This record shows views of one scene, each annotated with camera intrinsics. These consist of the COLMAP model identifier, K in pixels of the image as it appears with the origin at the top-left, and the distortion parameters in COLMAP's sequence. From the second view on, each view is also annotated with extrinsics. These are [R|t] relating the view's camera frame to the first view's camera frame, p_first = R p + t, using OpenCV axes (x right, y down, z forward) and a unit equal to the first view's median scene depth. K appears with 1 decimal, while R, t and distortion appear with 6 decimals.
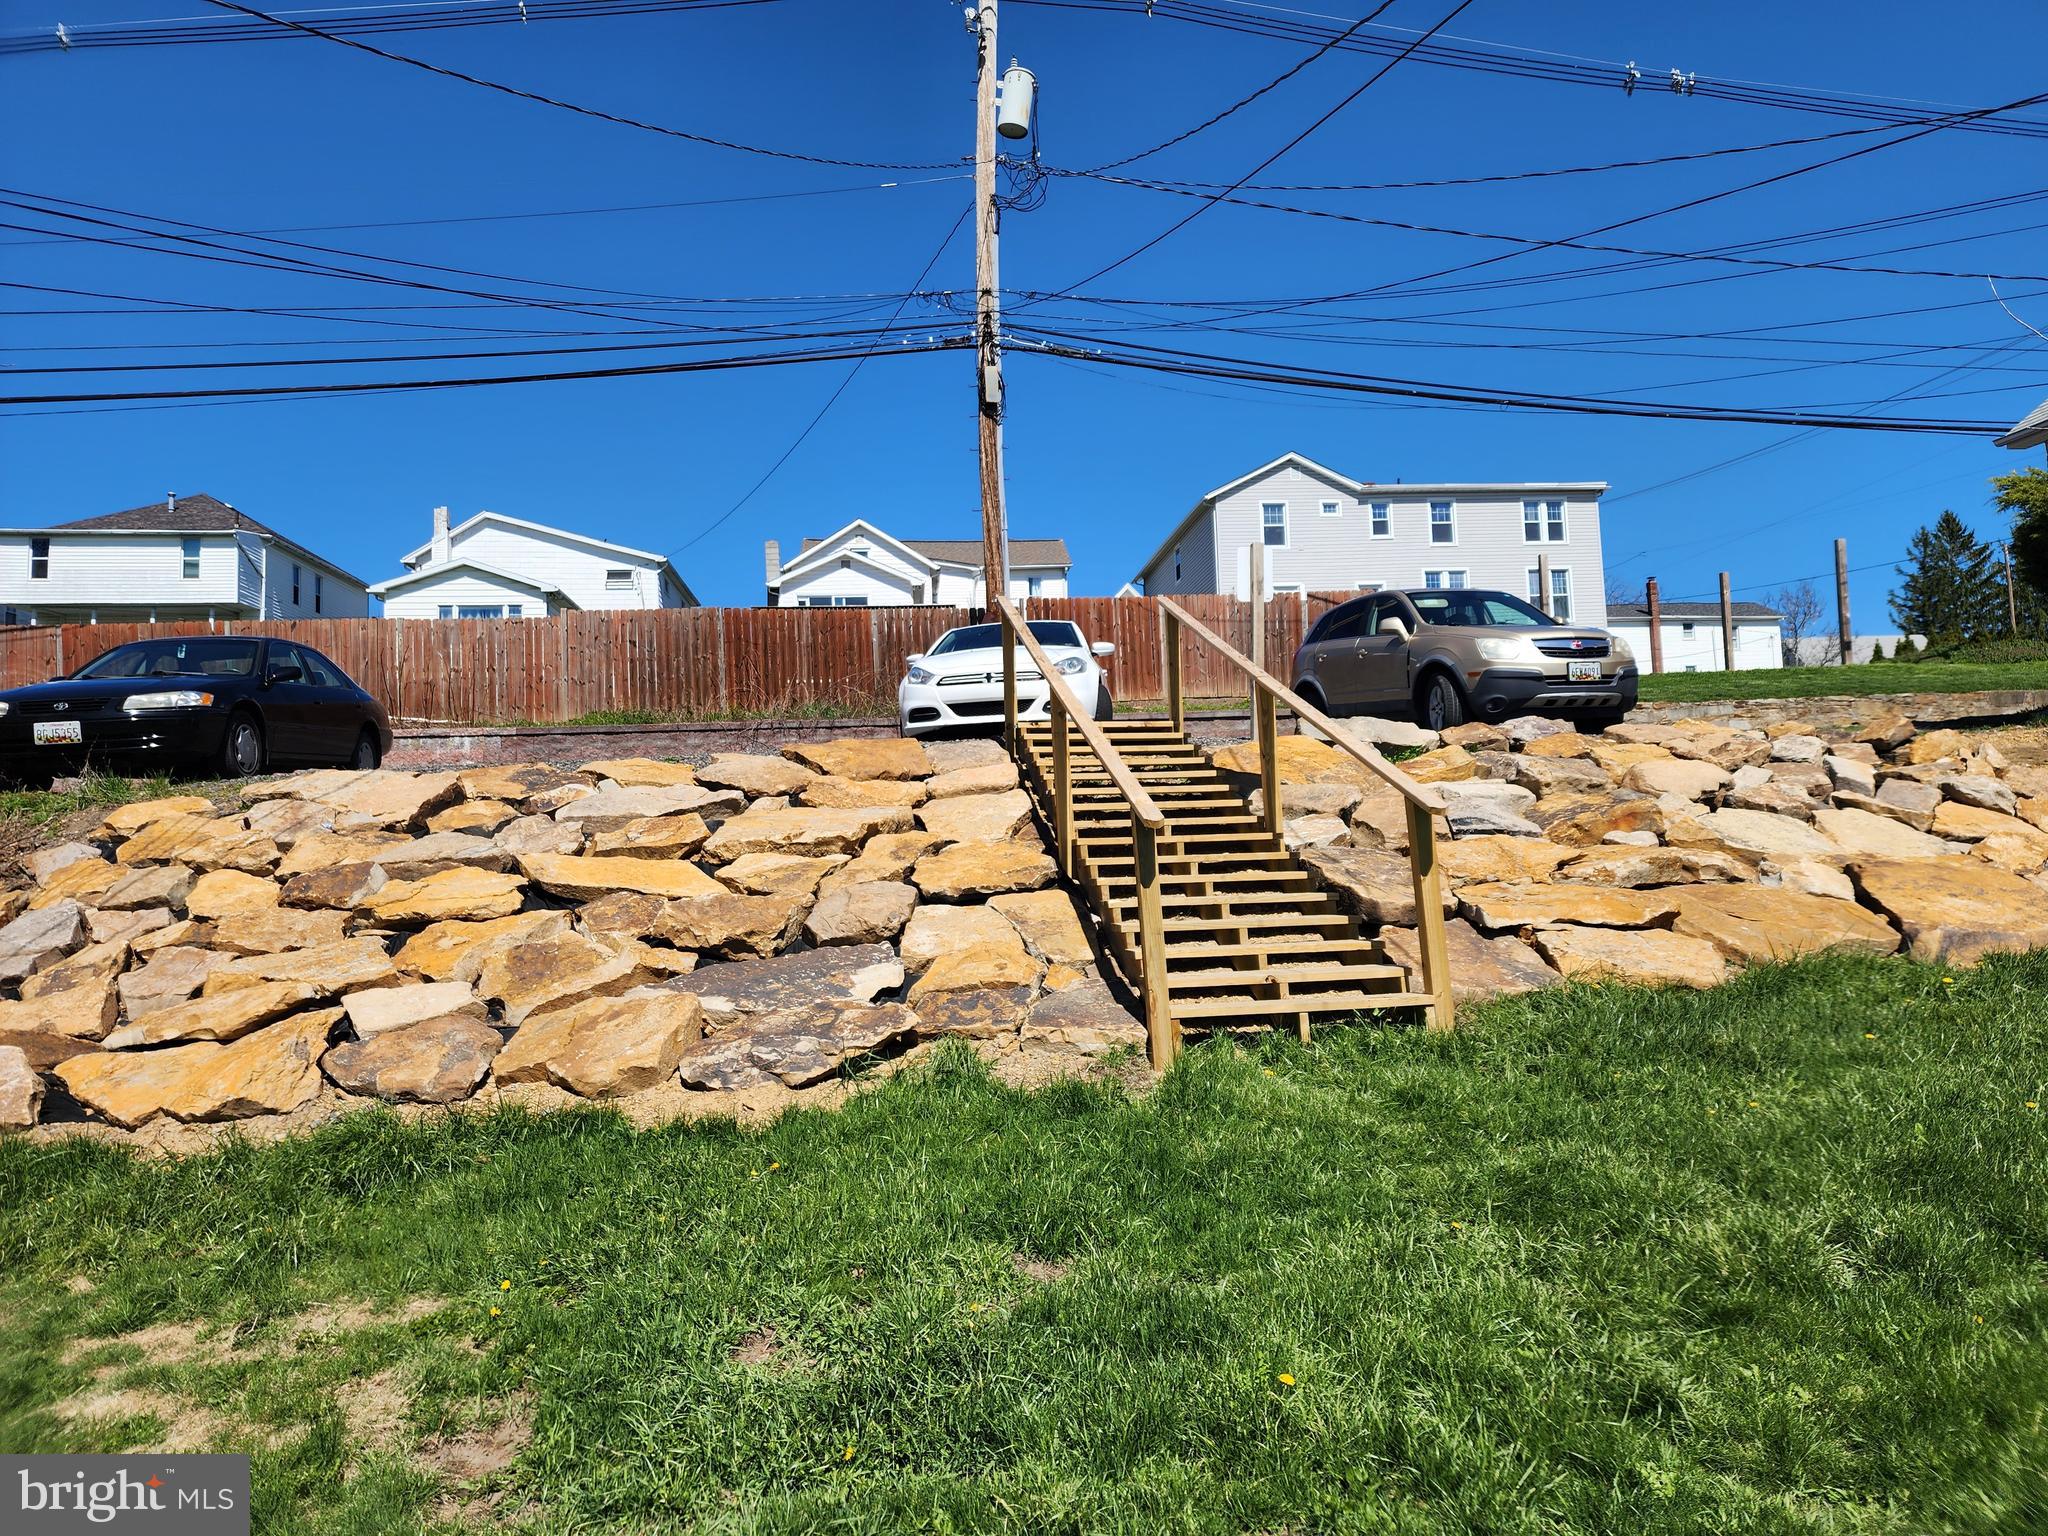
lens RADIAL K [[1362.3, 0, 1023.6], [0, 1362.3, 790.8], [0, 0, 1]] dist [0.078910, -0.075703]
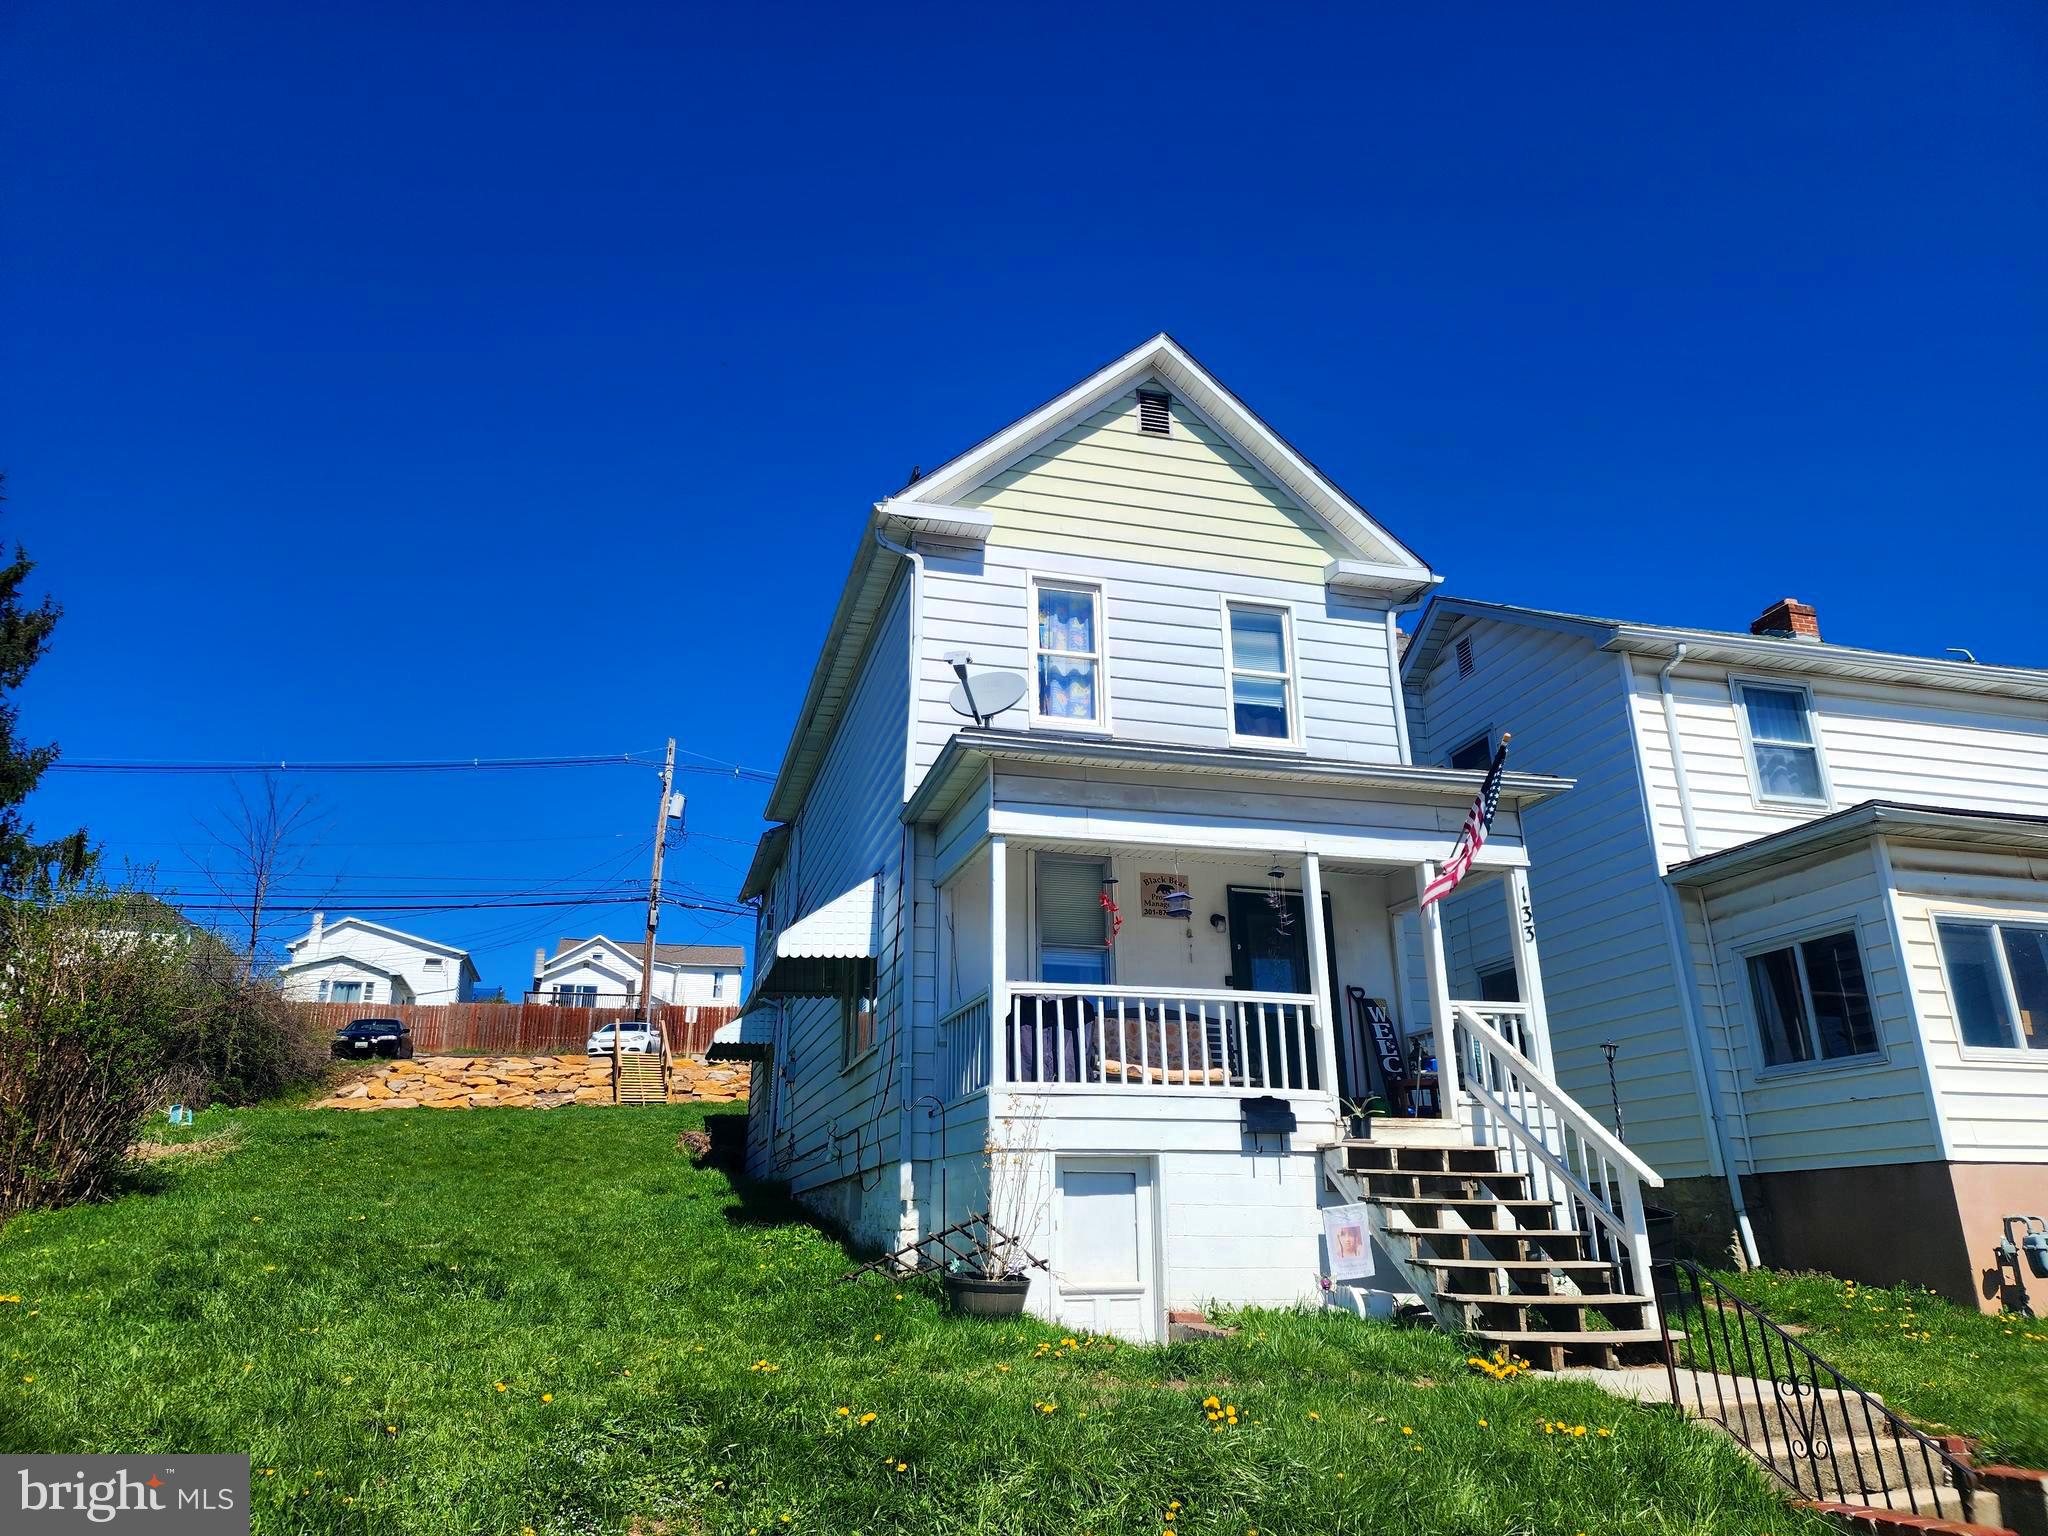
lens RADIAL K [[1371.8, 0, 1013.0], [0, 1371.8, 765.8], [0, 0, 1]] dist [0.080484, -0.072009]
pose [[0.984881, 0.082293, 0.152439, 0.195063], [-0.036141, 0.958208, -0.283782, 0.108470], [-0.169422, 0.273982, 0.946694, -1.393584]]
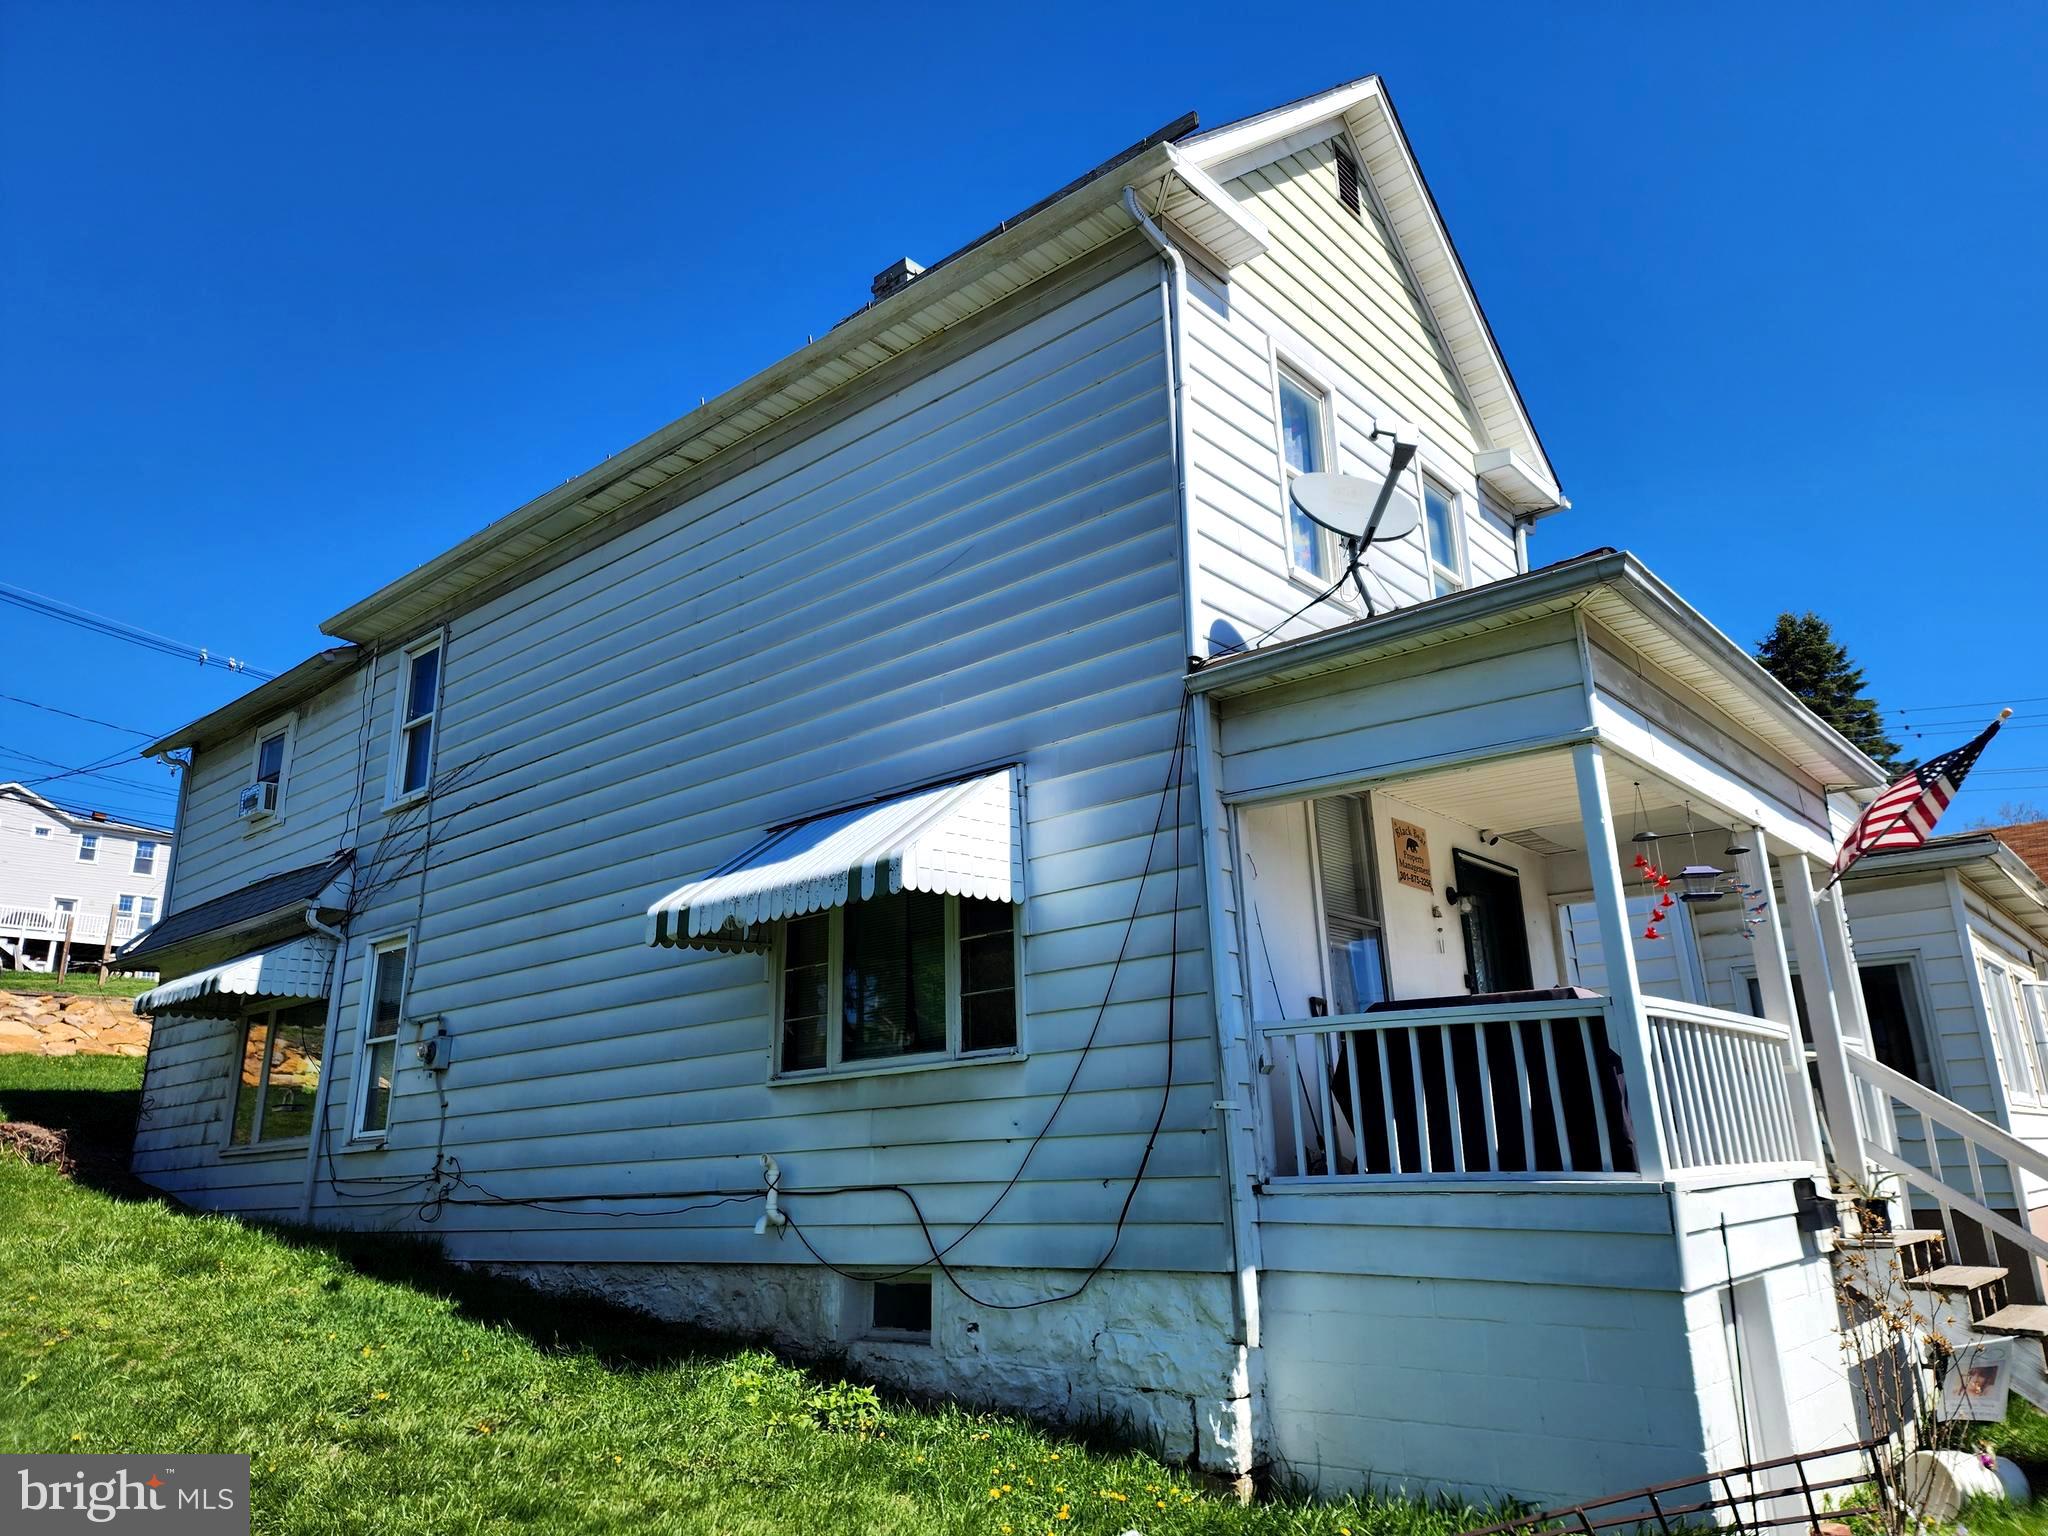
lens RADIAL K [[1391.5, 0, 1054.1], [0, 1391.5, 737.7], [0, 0, 1]] dist [0.063165, -0.081134]
pose [[0.711178, 0.219518, 0.667861, 0.013328], [-0.031728, 0.959053, -0.281444, 0.082354], [-0.702296, 0.178967, 0.689022, -1.083505]]
